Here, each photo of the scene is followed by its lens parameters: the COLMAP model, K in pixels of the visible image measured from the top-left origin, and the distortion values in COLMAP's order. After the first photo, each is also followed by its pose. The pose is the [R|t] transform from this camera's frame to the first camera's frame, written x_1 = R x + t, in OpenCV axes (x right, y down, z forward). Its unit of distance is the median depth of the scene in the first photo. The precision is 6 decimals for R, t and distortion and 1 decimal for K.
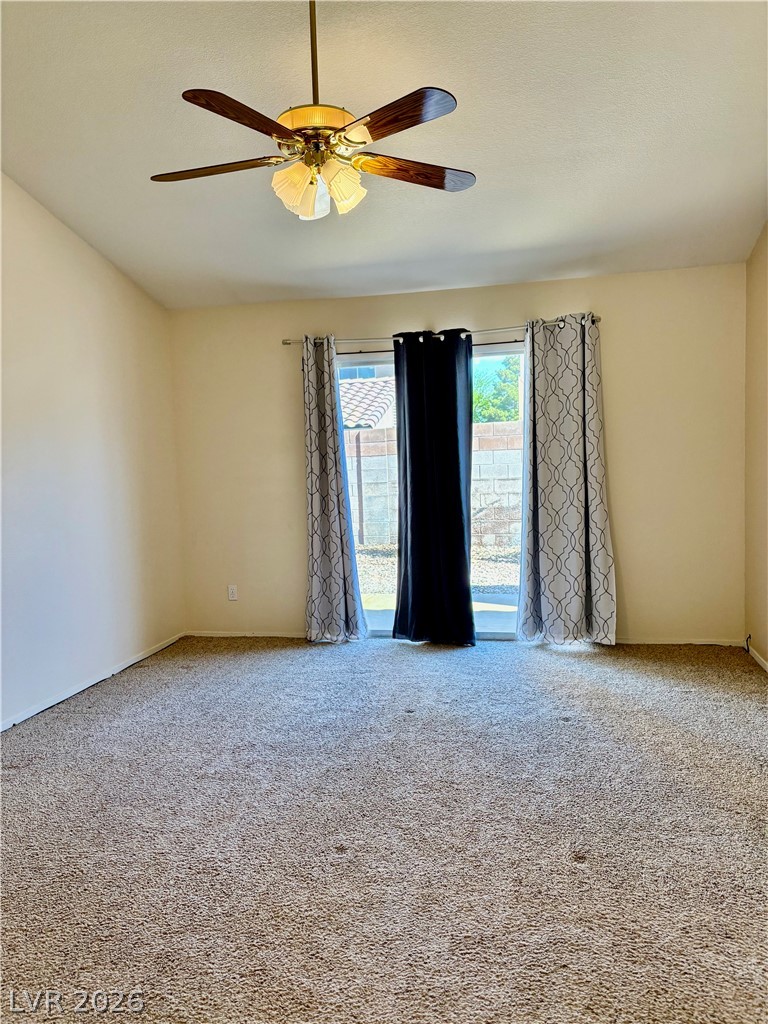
lens RADIAL K [[771.1, 0, 382.9], [0, 771.1, 516.3], [0, 0, 1]] dist [0.030868, -0.039514]
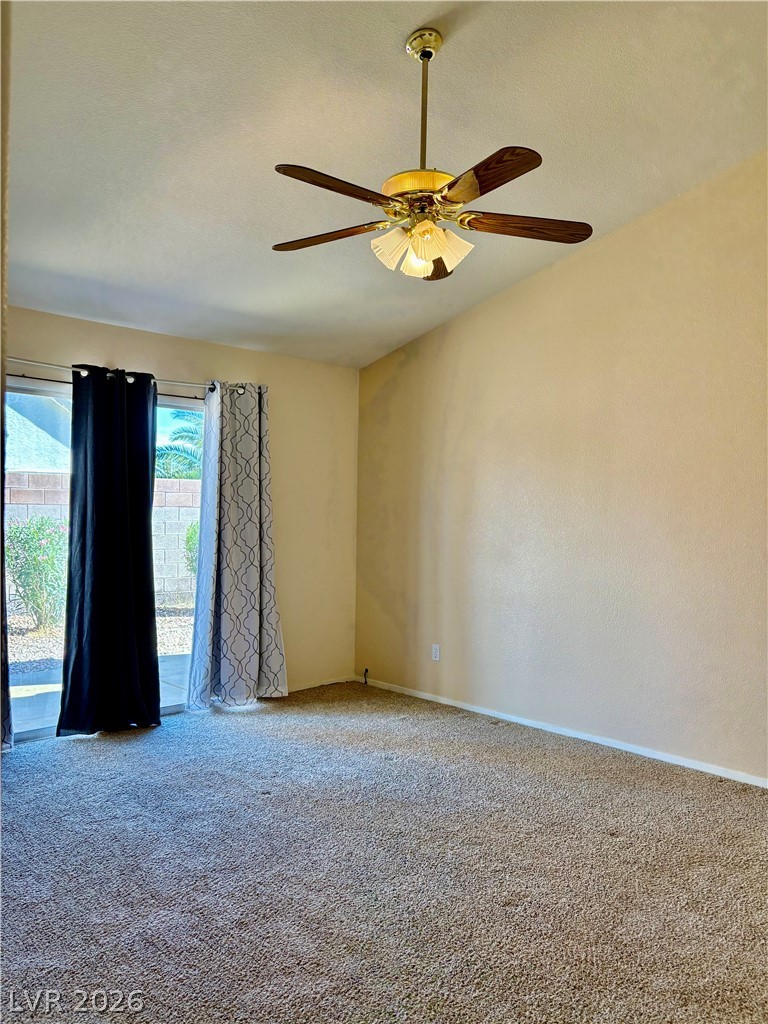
lens RADIAL K [[771.1, 0, 382.9], [0, 771.1, 509.2], [0, 0, 1]] dist [0.030868, -0.039514]
pose [[0.551156, 0.046900, 0.833083, -0.503184], [0.030121, 0.996650, -0.076037, -0.005017], [-0.833858, 0.067002, 0.547897, 0.276959]]
